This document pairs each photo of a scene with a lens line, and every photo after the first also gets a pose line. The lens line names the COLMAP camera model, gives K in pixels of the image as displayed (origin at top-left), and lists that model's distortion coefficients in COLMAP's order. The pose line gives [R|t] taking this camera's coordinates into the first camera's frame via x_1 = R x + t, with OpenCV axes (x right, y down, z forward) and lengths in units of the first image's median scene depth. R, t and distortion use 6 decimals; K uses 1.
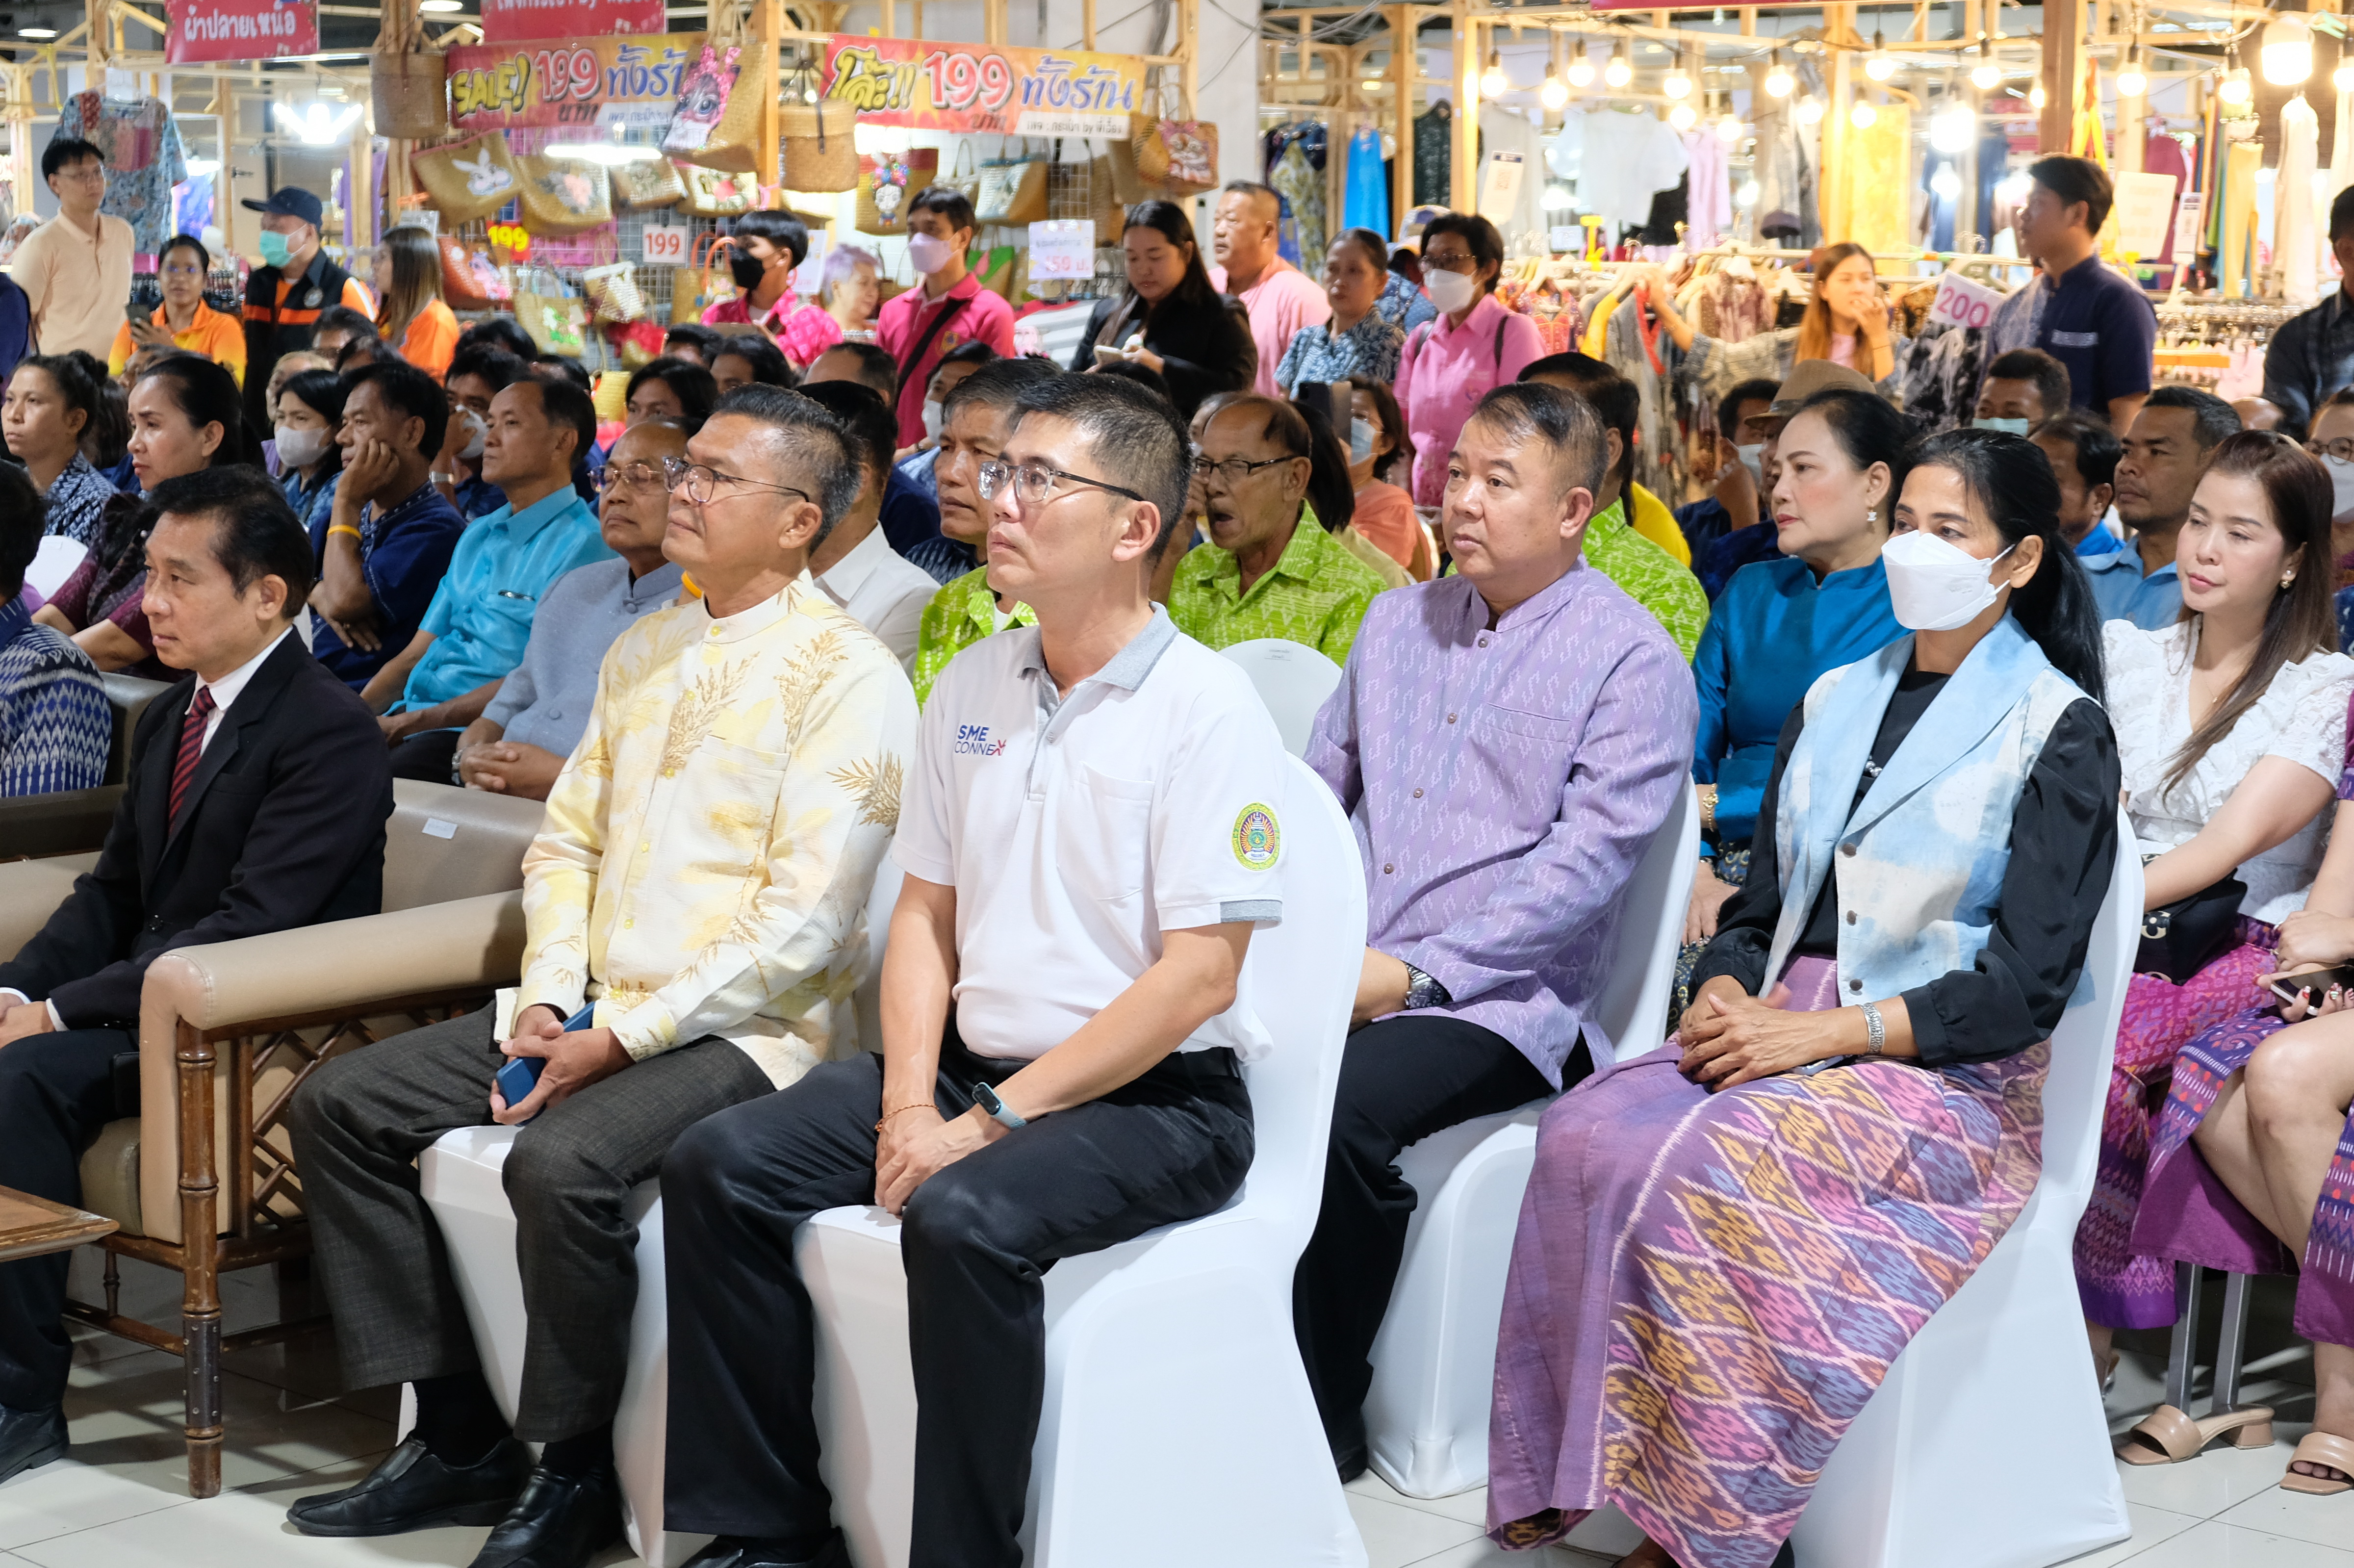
lens RADIAL K [[3868.9, 0, 1171.0], [0, 3868.9, 787.9], [0, 0, 1]] dist [-0.002349, 0.000000]
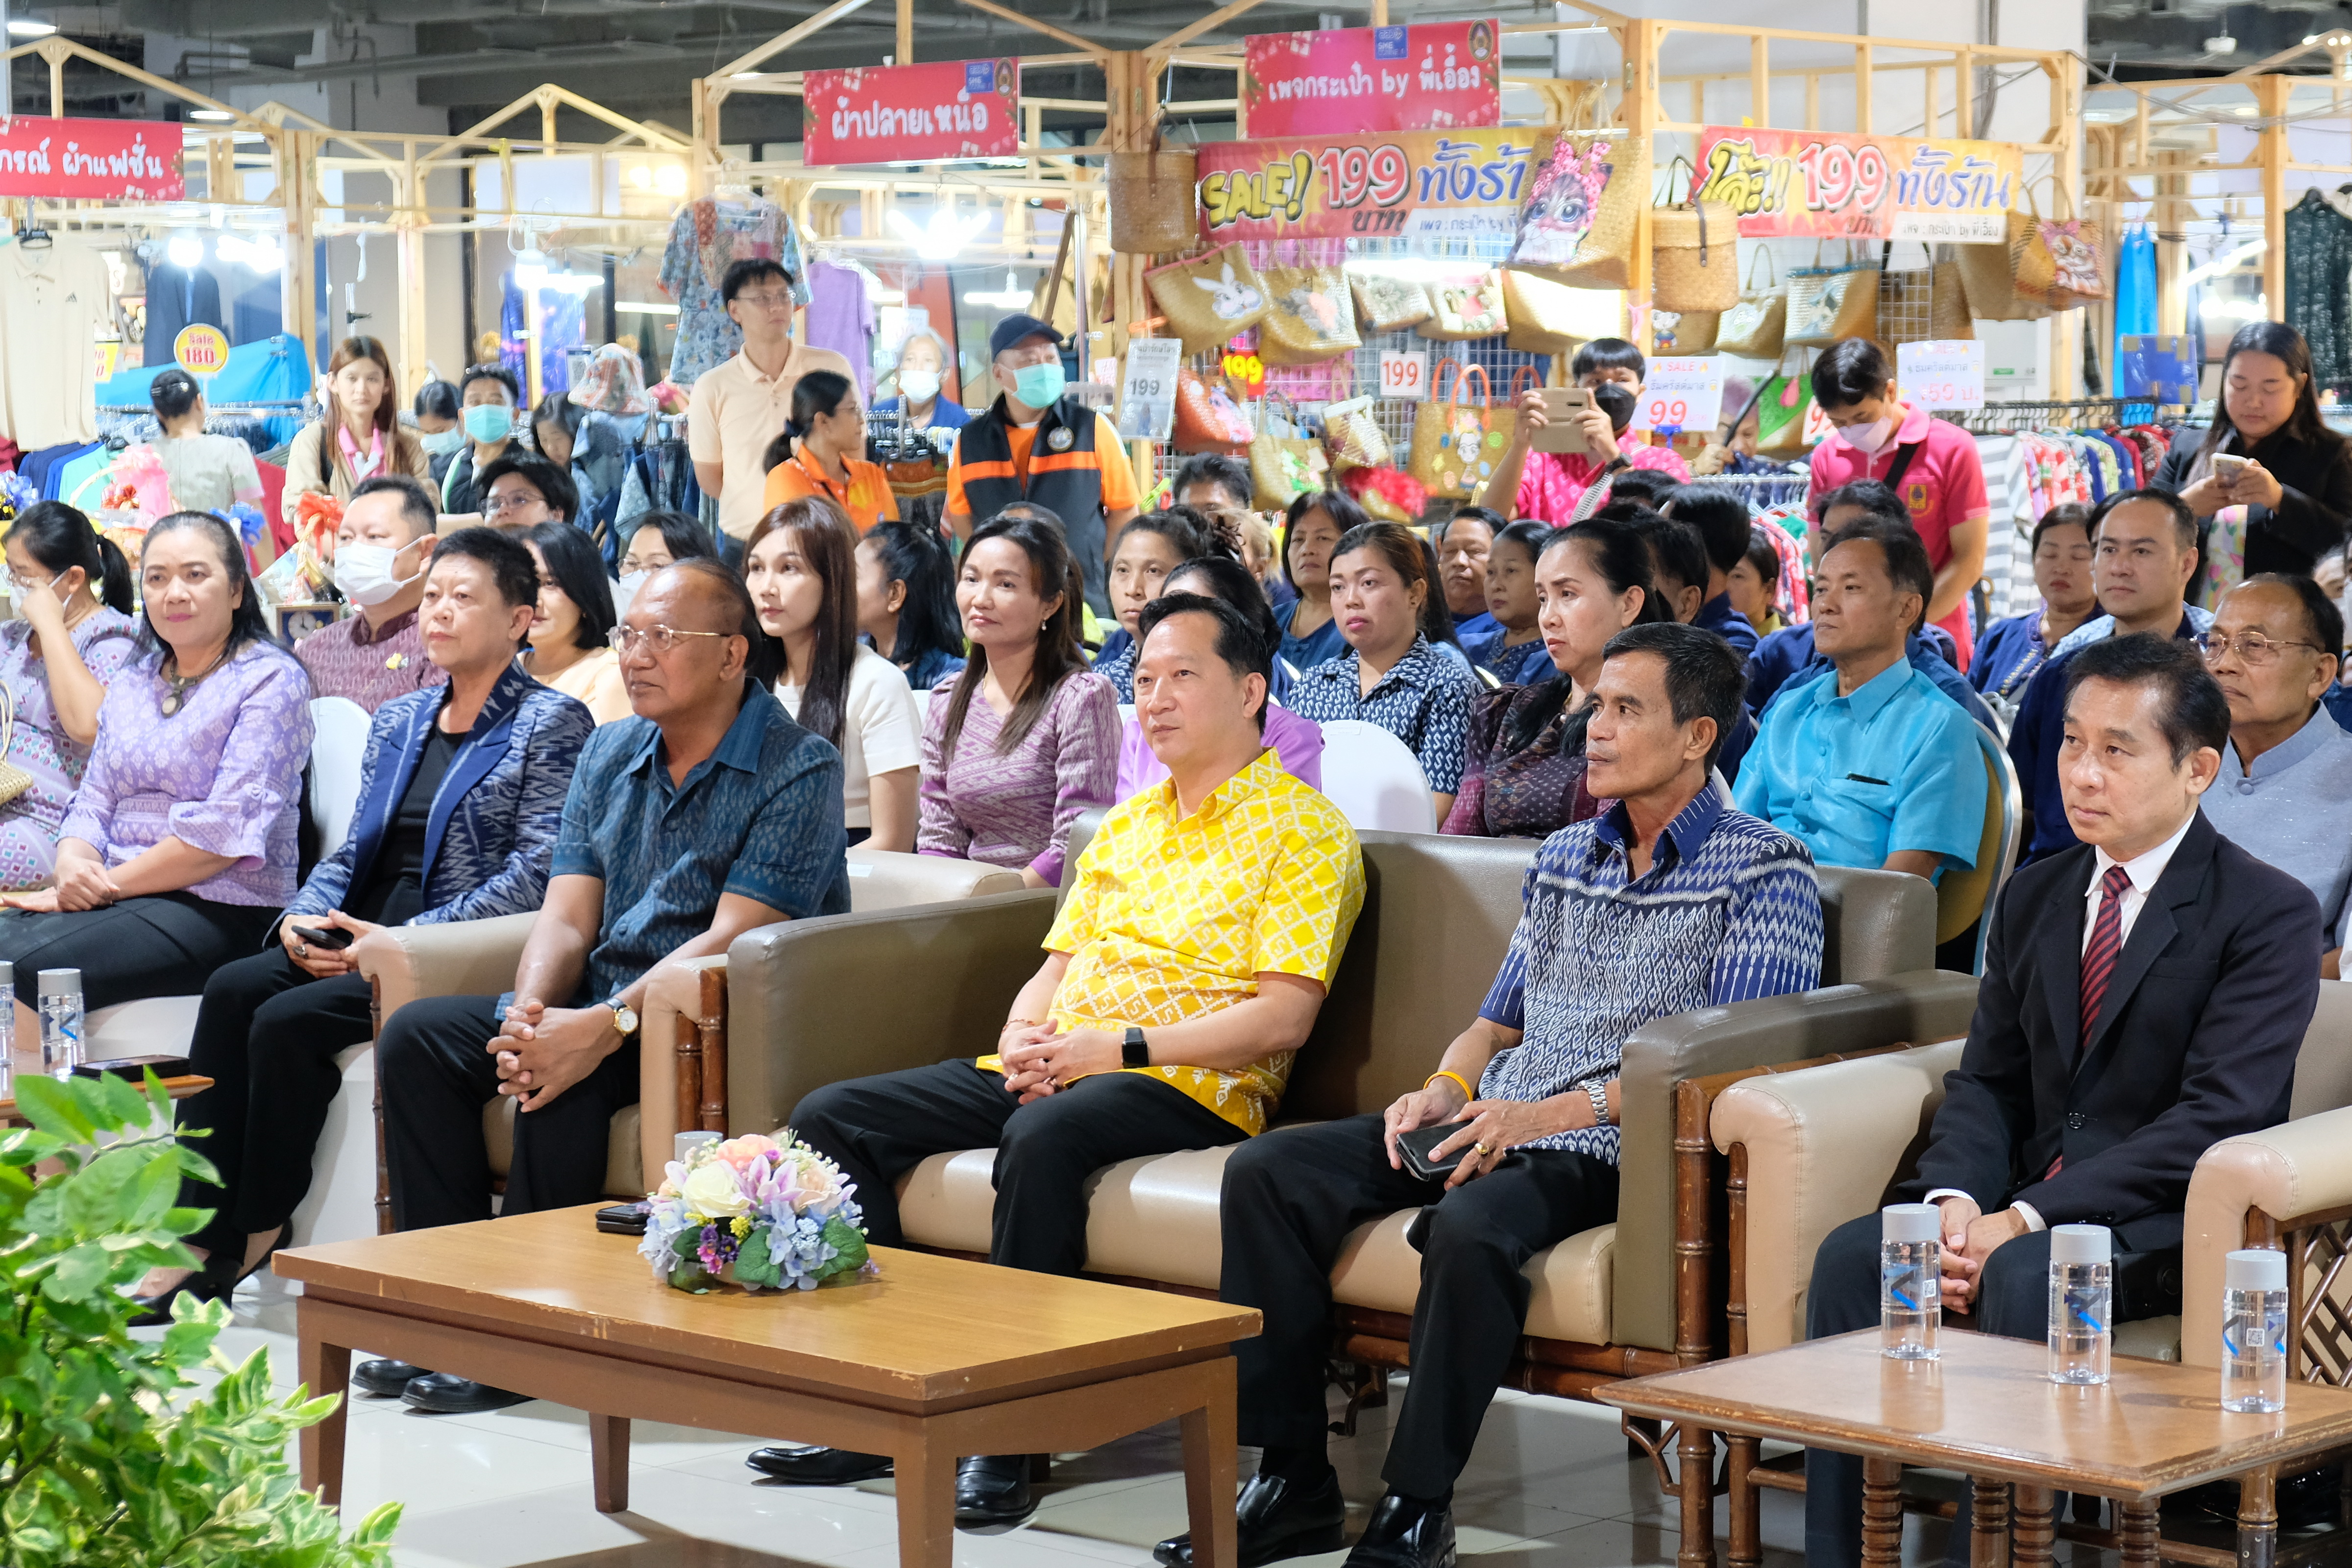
lens RADIAL K [[5049.1, 0, 1183.9], [0, 5049.1, 780.5], [0, 0, 1]] dist [-0.007187, 0.000000]
pose [[0.999663, -0.010011, -0.023952, -0.165987], [0.008666, 0.998416, -0.055584, 0.007173], [0.024471, 0.055358, 0.998167, -0.086147]]
